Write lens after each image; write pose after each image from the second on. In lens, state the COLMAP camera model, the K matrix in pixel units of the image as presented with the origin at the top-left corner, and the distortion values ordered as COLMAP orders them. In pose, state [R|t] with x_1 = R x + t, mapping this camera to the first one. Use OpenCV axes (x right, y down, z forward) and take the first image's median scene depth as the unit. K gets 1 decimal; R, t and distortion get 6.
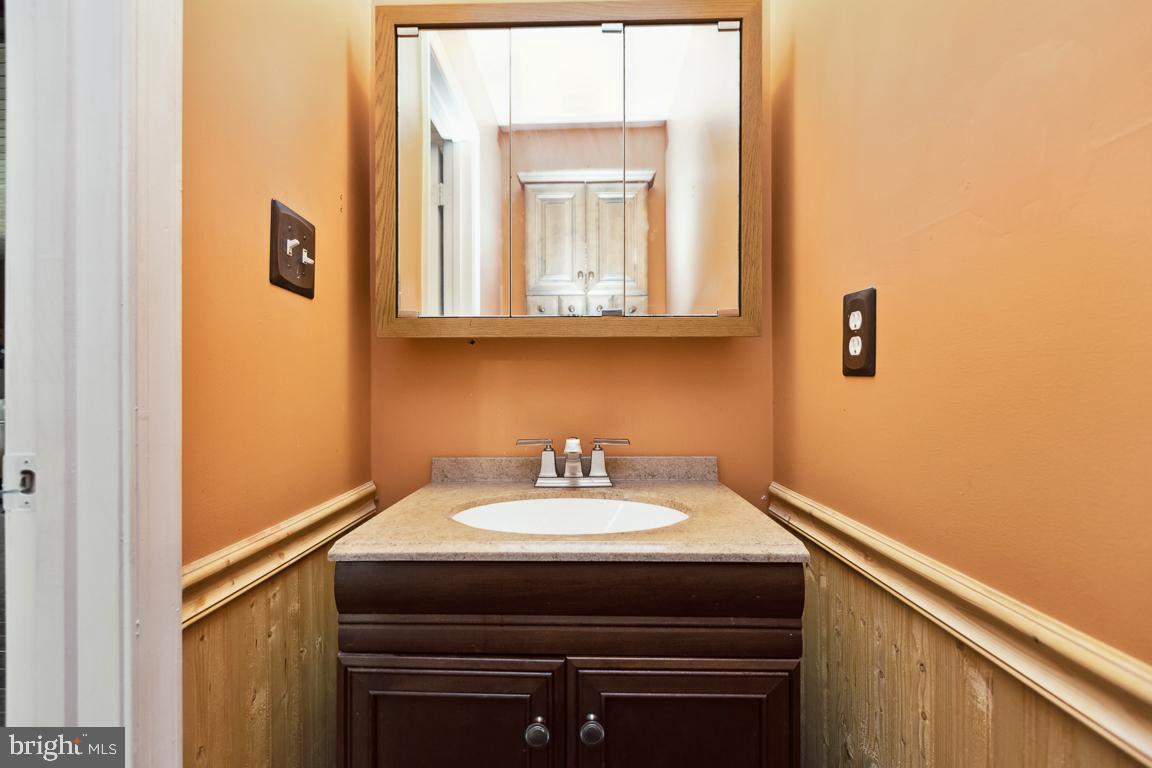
lens RADIAL K [[519.2, 0, 576.2], [0, 519.2, 380.4], [0, 0, 1]] dist [0.001554, 0.000090]
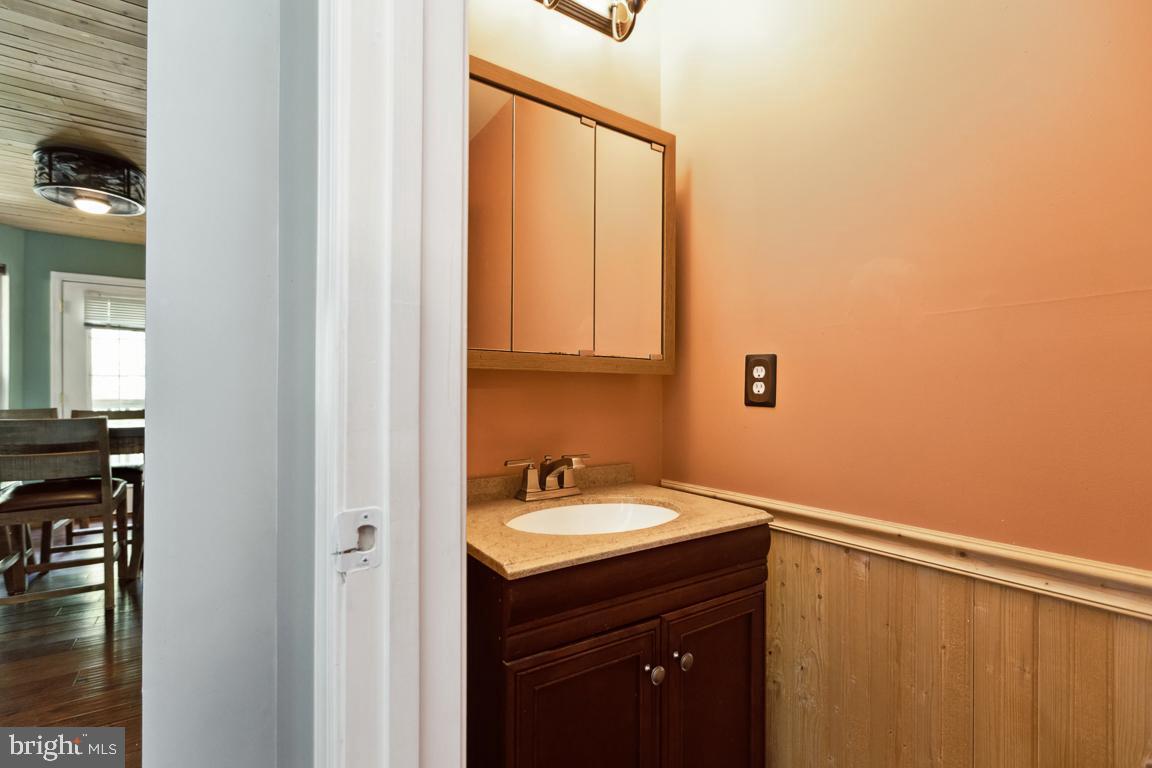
lens RADIAL K [[519.2, 0, 577.1], [0, 519.2, 387.8], [0, 0, 1]] dist [0.001554, 0.000090]
pose [[0.816415, 0.012692, 0.577327, -0.905989], [-0.010343, 0.999919, -0.007356, -0.051846], [-0.577374, 0.000034, 0.816480, 0.007704]]
